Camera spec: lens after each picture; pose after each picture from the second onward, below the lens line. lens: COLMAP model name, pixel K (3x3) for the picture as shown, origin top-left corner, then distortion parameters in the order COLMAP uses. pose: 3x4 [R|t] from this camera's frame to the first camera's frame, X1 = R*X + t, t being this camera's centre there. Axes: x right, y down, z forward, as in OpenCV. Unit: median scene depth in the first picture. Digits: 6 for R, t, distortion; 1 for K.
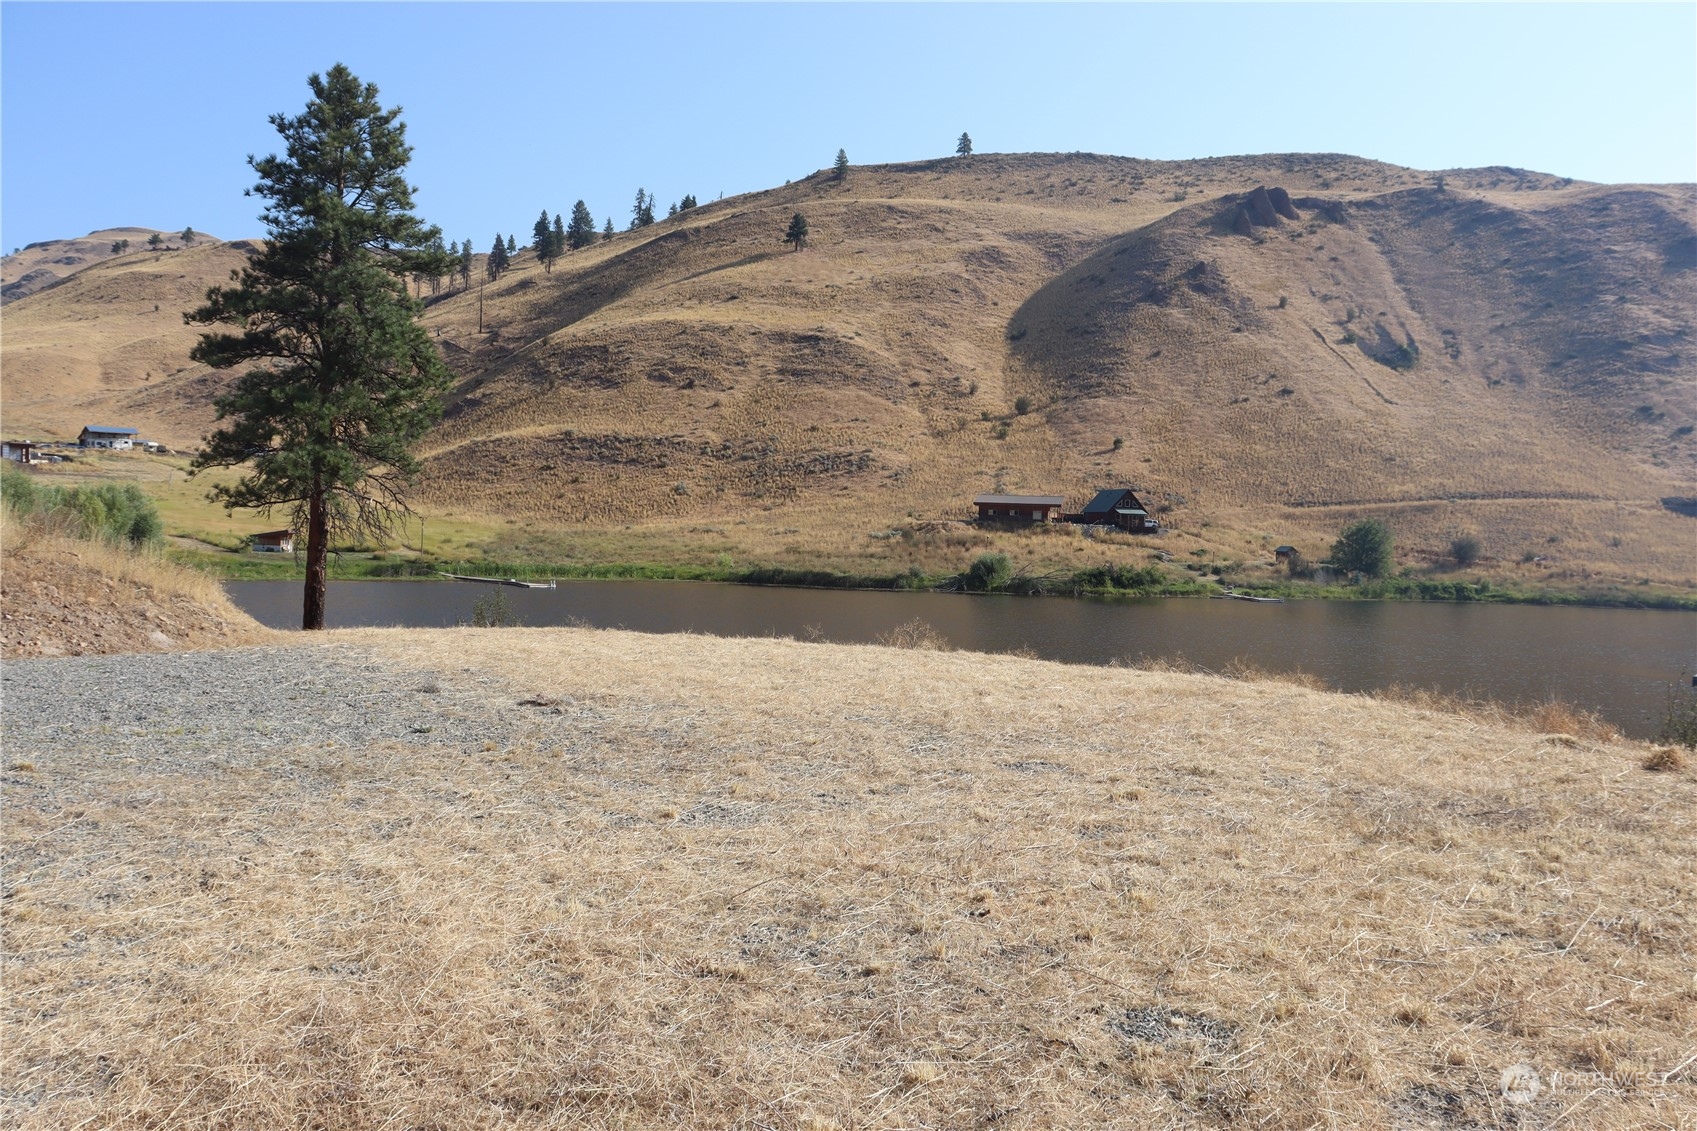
lens RADIAL K [[1374.3, 0, 863.1], [0, 1374.3, 573.3], [0, 0, 1]] dist [-0.180147, 0.156957]
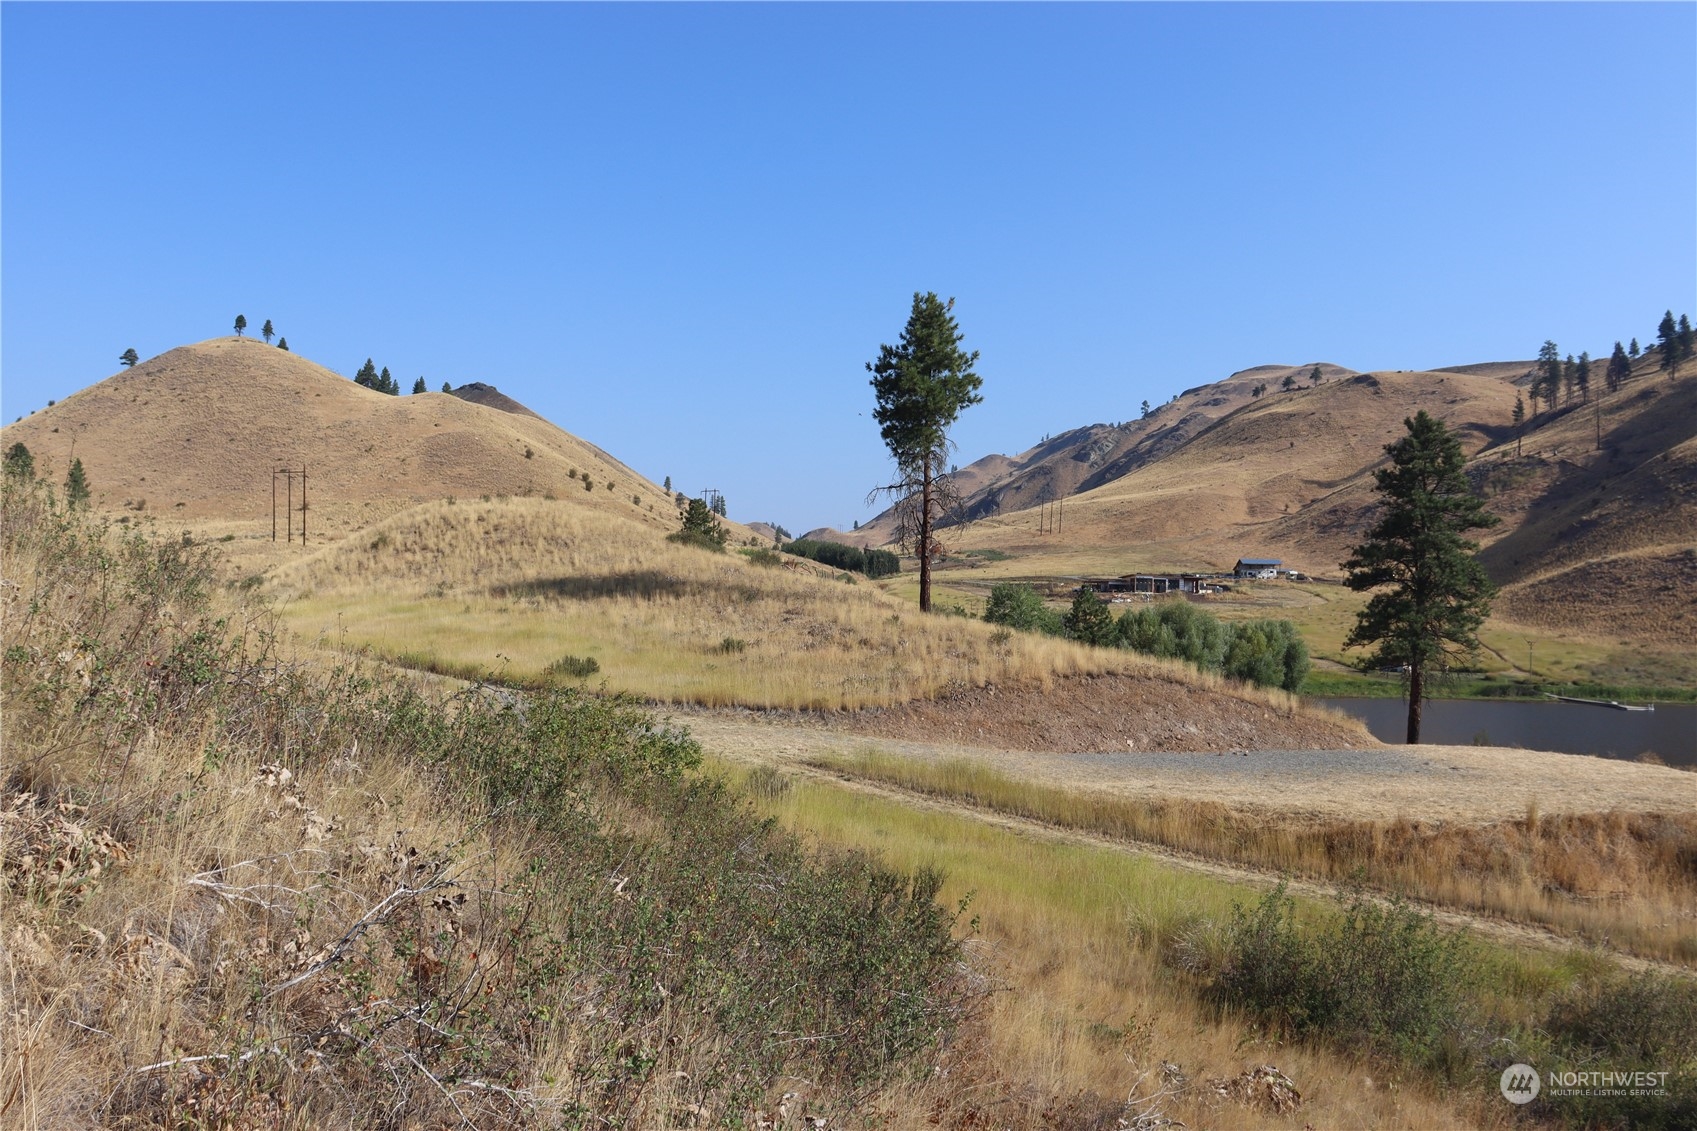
lens RADIAL K [[1374.3, 0, 863.1], [0, 1374.3, 573.3], [0, 0, 1]] dist [-0.180147, 0.156957]
pose [[0.699071, -0.034517, -0.714218, 0.043687], [-0.023853, 0.997153, -0.071538, -0.004709], [0.714654, 0.067046, 0.696257, -0.094805]]
